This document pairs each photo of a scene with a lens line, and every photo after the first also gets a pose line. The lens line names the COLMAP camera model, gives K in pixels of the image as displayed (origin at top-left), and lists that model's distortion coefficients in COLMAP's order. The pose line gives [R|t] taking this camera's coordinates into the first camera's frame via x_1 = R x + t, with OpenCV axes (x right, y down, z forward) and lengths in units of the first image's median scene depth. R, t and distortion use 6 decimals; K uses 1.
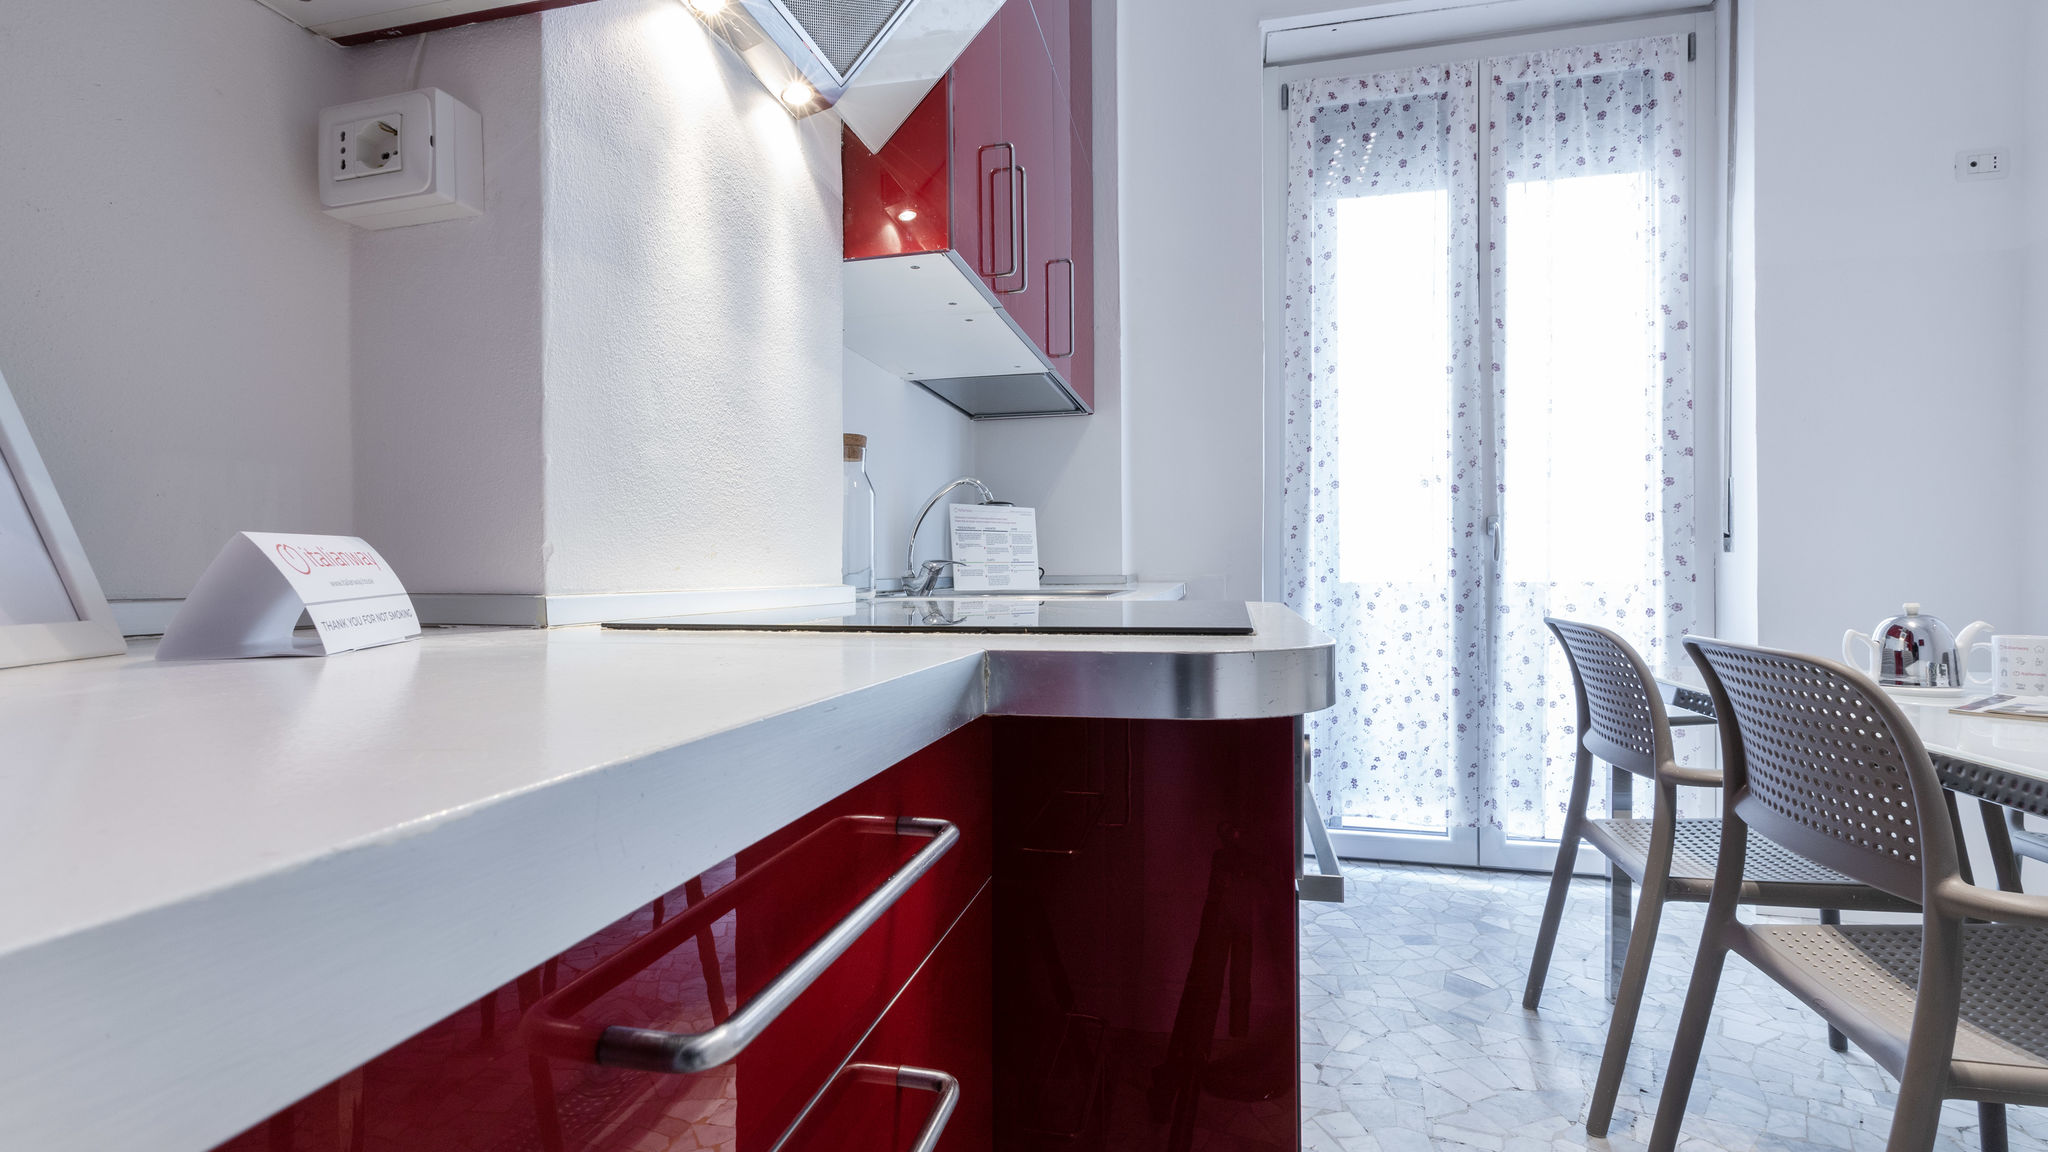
lens RADIAL K [[914.5, 0, 1023.6], [0, 914.5, 569.6], [0, 0, 1]] dist [0.007466, -0.001112]
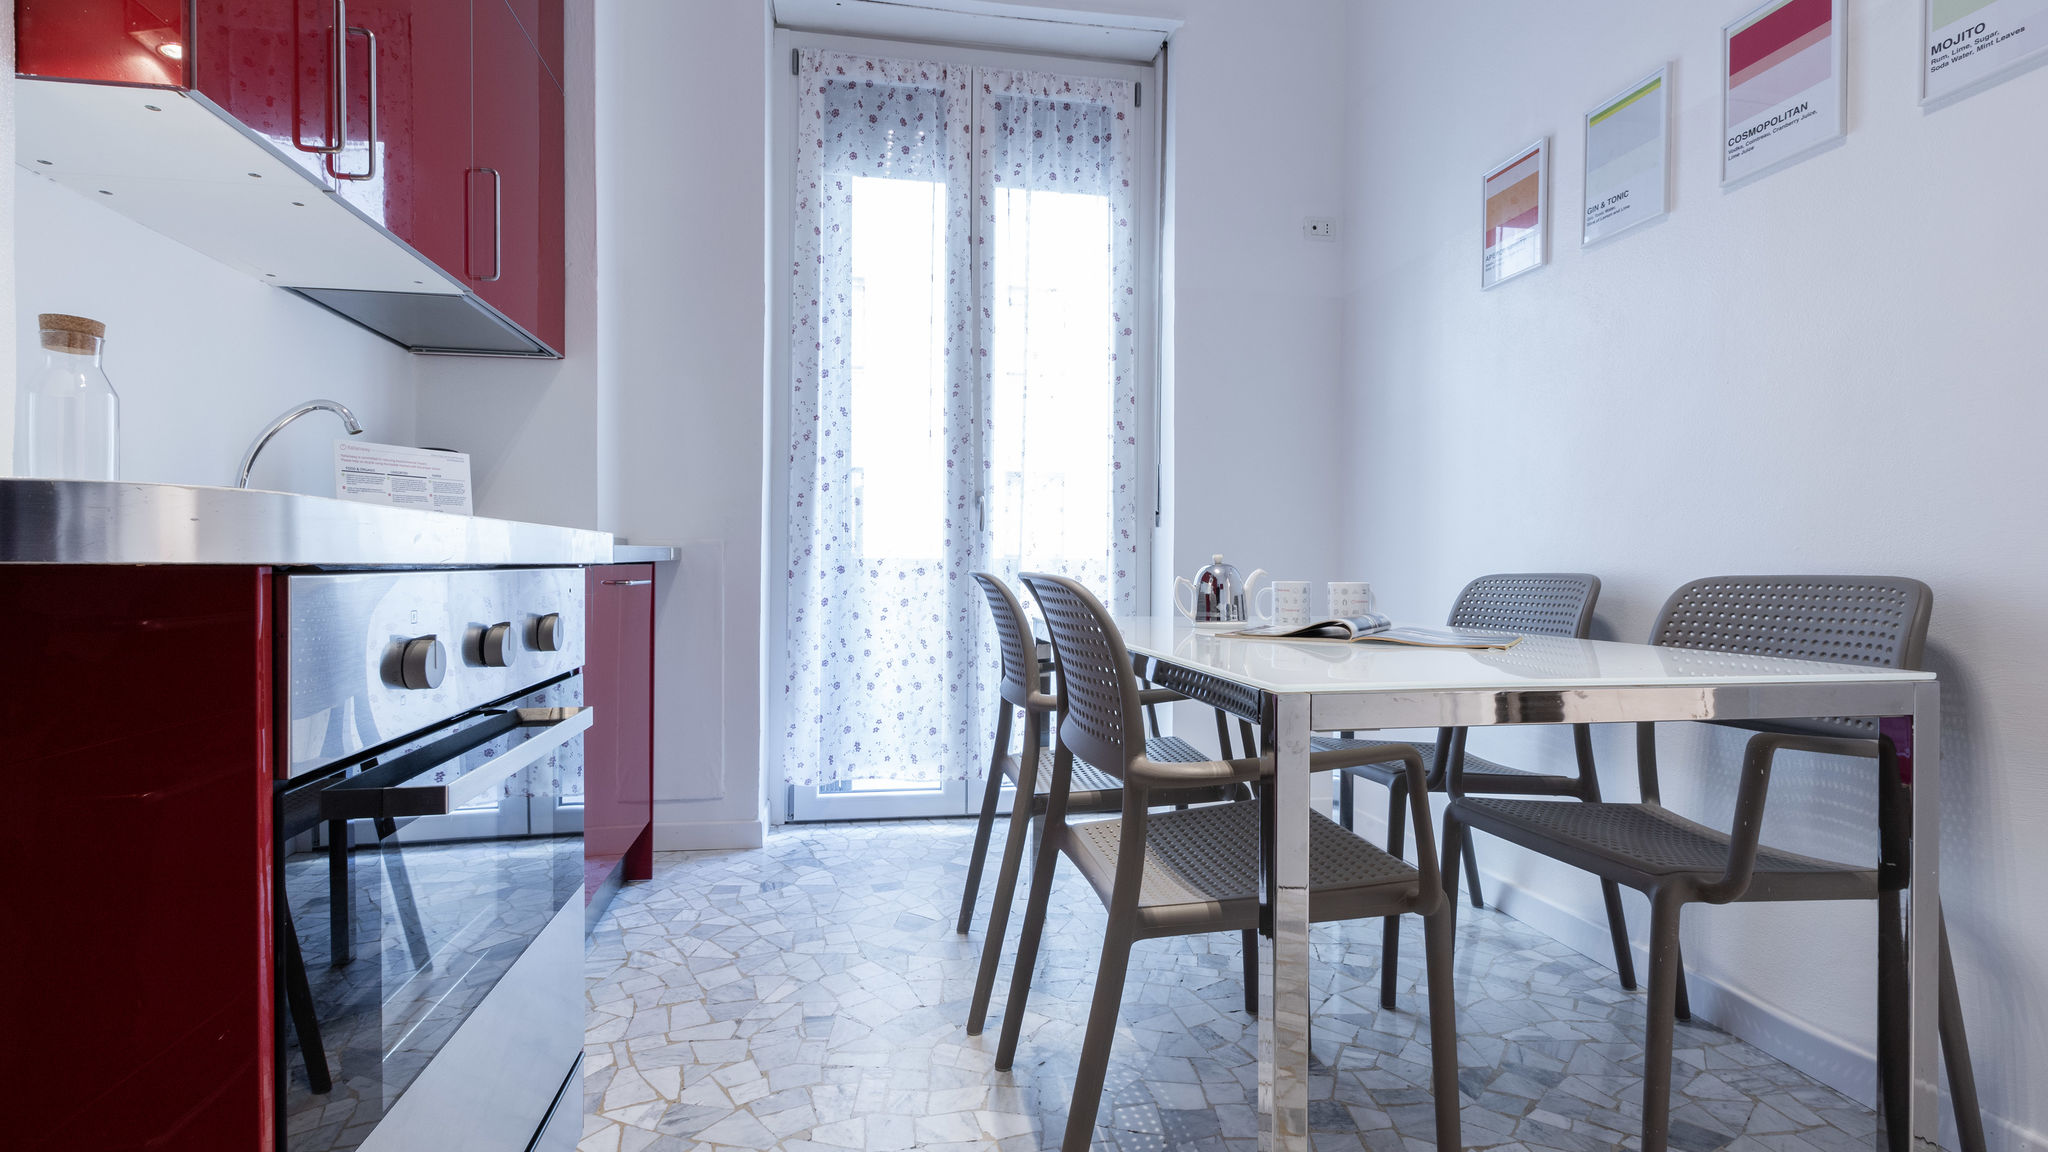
lens RADIAL K [[914.5, 0, 1013.5], [0, 914.5, 565.7], [0, 0, 1]] dist [0.007466, -0.001112]
pose [[0.919330, 0.007868, 0.393410, 0.123368], [-0.010071, 0.999943, 0.003537, 0.026720], [-0.393359, -0.007214, 0.919356, -0.012375]]
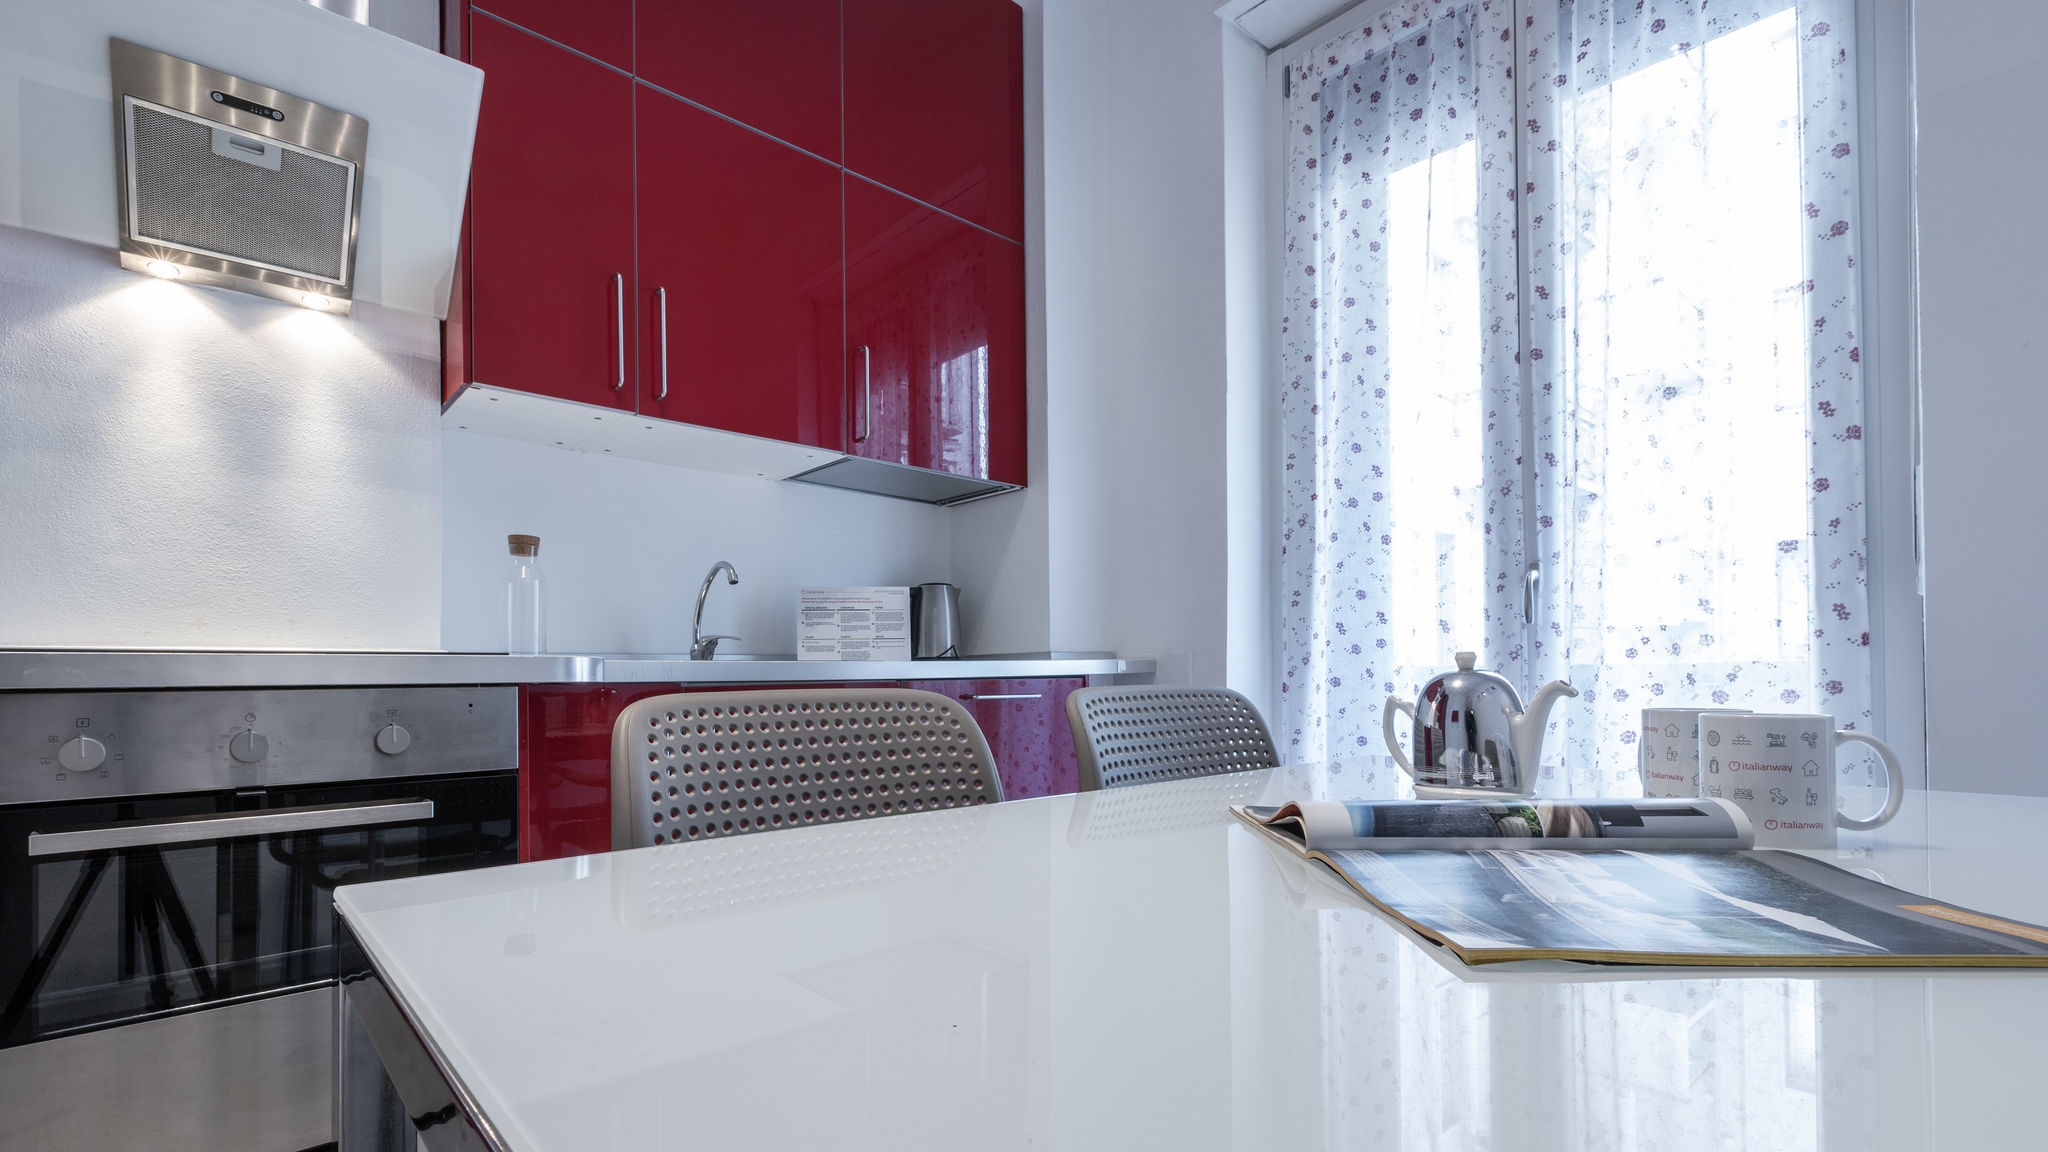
lens RADIAL K [[914.5, 0, 998.4], [0, 914.5, 663.0], [0, 0, 1]] dist [0.007466, -0.001112]
pose [[0.826901, -0.010890, -0.562242, 0.568790], [0.006946, 0.999934, -0.009151, 0.024852], [0.562304, 0.003662, 0.826922, 0.167651]]
